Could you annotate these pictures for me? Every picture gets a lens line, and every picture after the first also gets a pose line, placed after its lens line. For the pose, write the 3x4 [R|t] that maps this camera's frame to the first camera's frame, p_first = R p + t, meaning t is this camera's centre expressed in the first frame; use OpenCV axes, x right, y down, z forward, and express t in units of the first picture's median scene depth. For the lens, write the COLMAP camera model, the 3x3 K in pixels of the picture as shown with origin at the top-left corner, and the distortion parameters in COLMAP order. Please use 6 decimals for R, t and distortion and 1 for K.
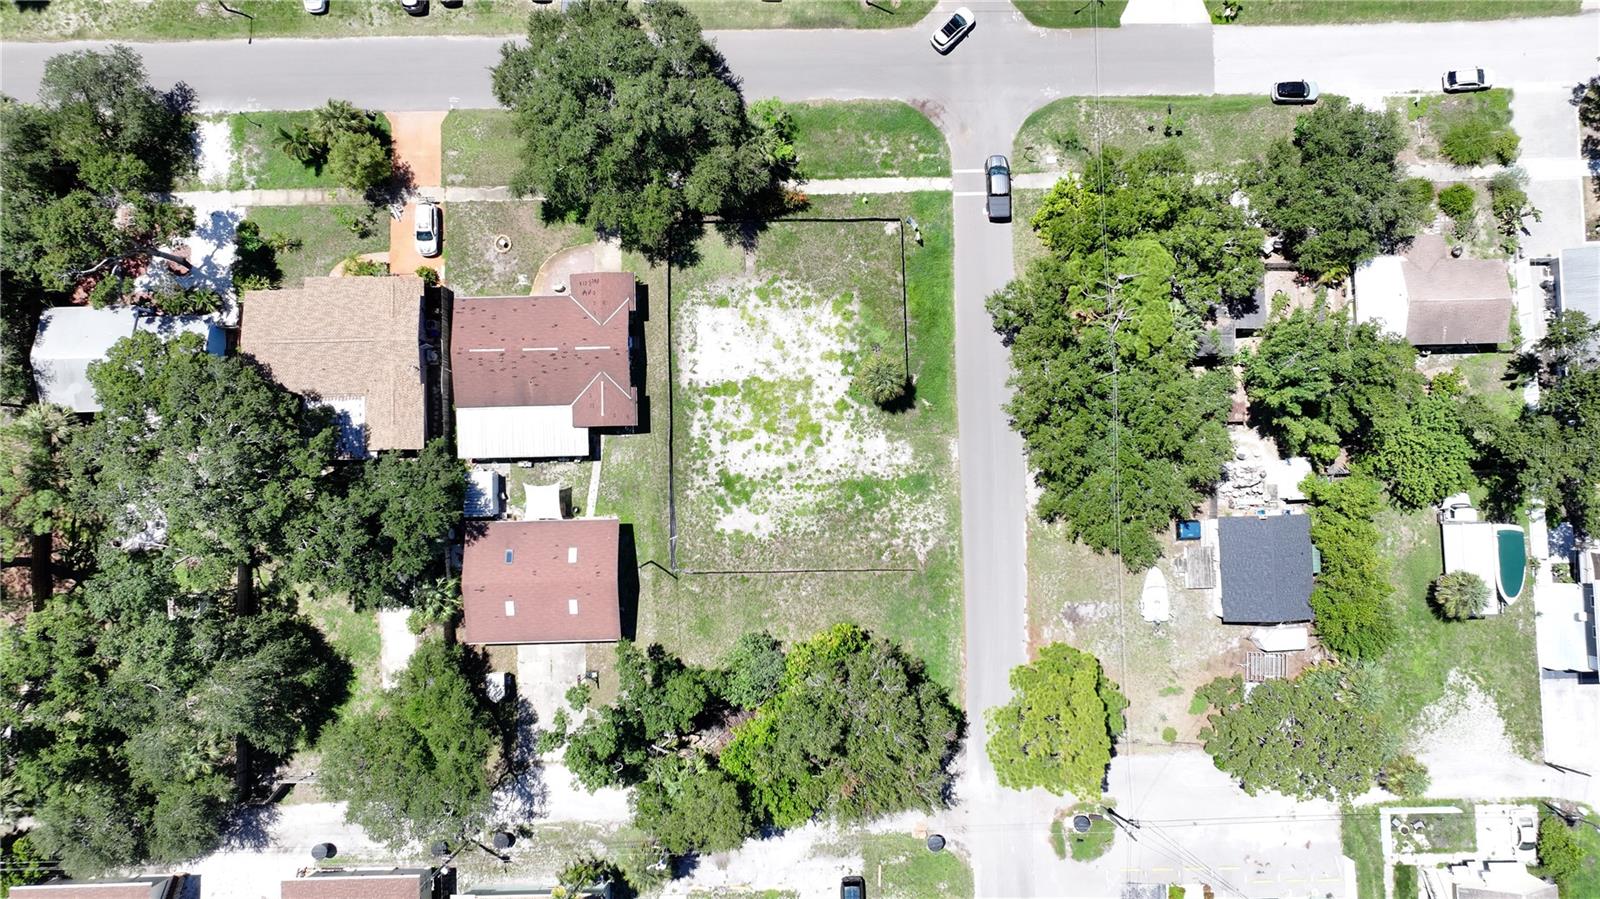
lens RADIAL K [[1120.8, 0, 808.4], [0, 1120.8, 451.7], [0, 0, 1]] dist [0.001362, 0.020176]
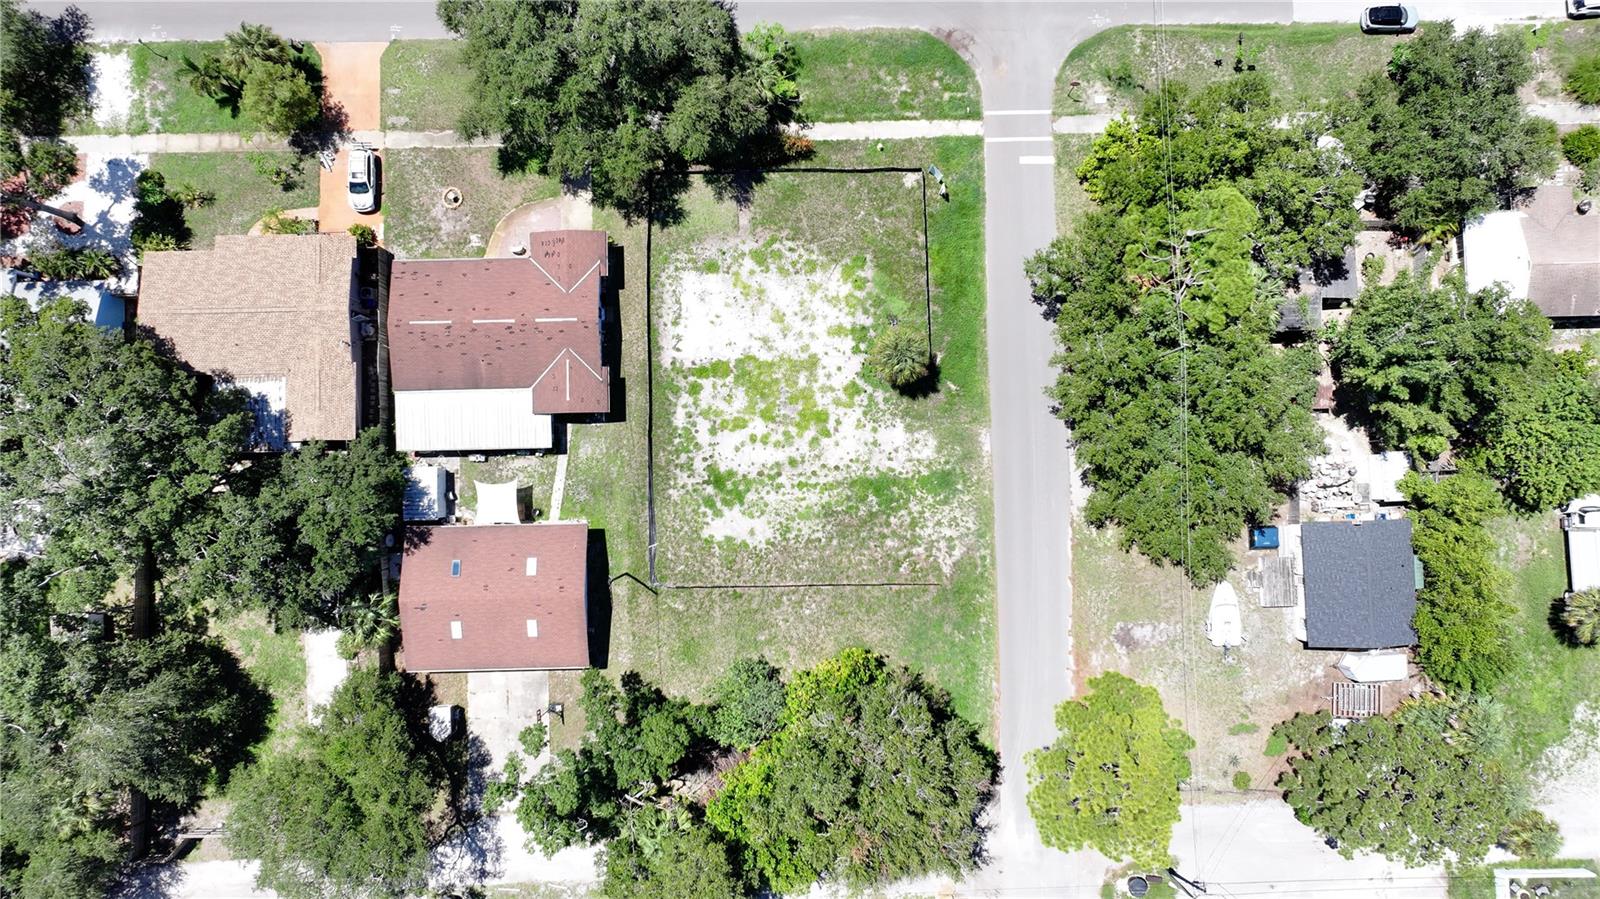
lens RADIAL K [[1121.9, 0, 808.3], [0, 1121.9, 450.8], [0, 0, 1]] dist [-0.004635, 0.029830]
pose [[0.999994, 0.001404, -0.003133, -0.000836], [-0.001408, 0.999998, -0.001160, 0.006199], [0.003131, 0.001165, 0.999994, 0.154716]]
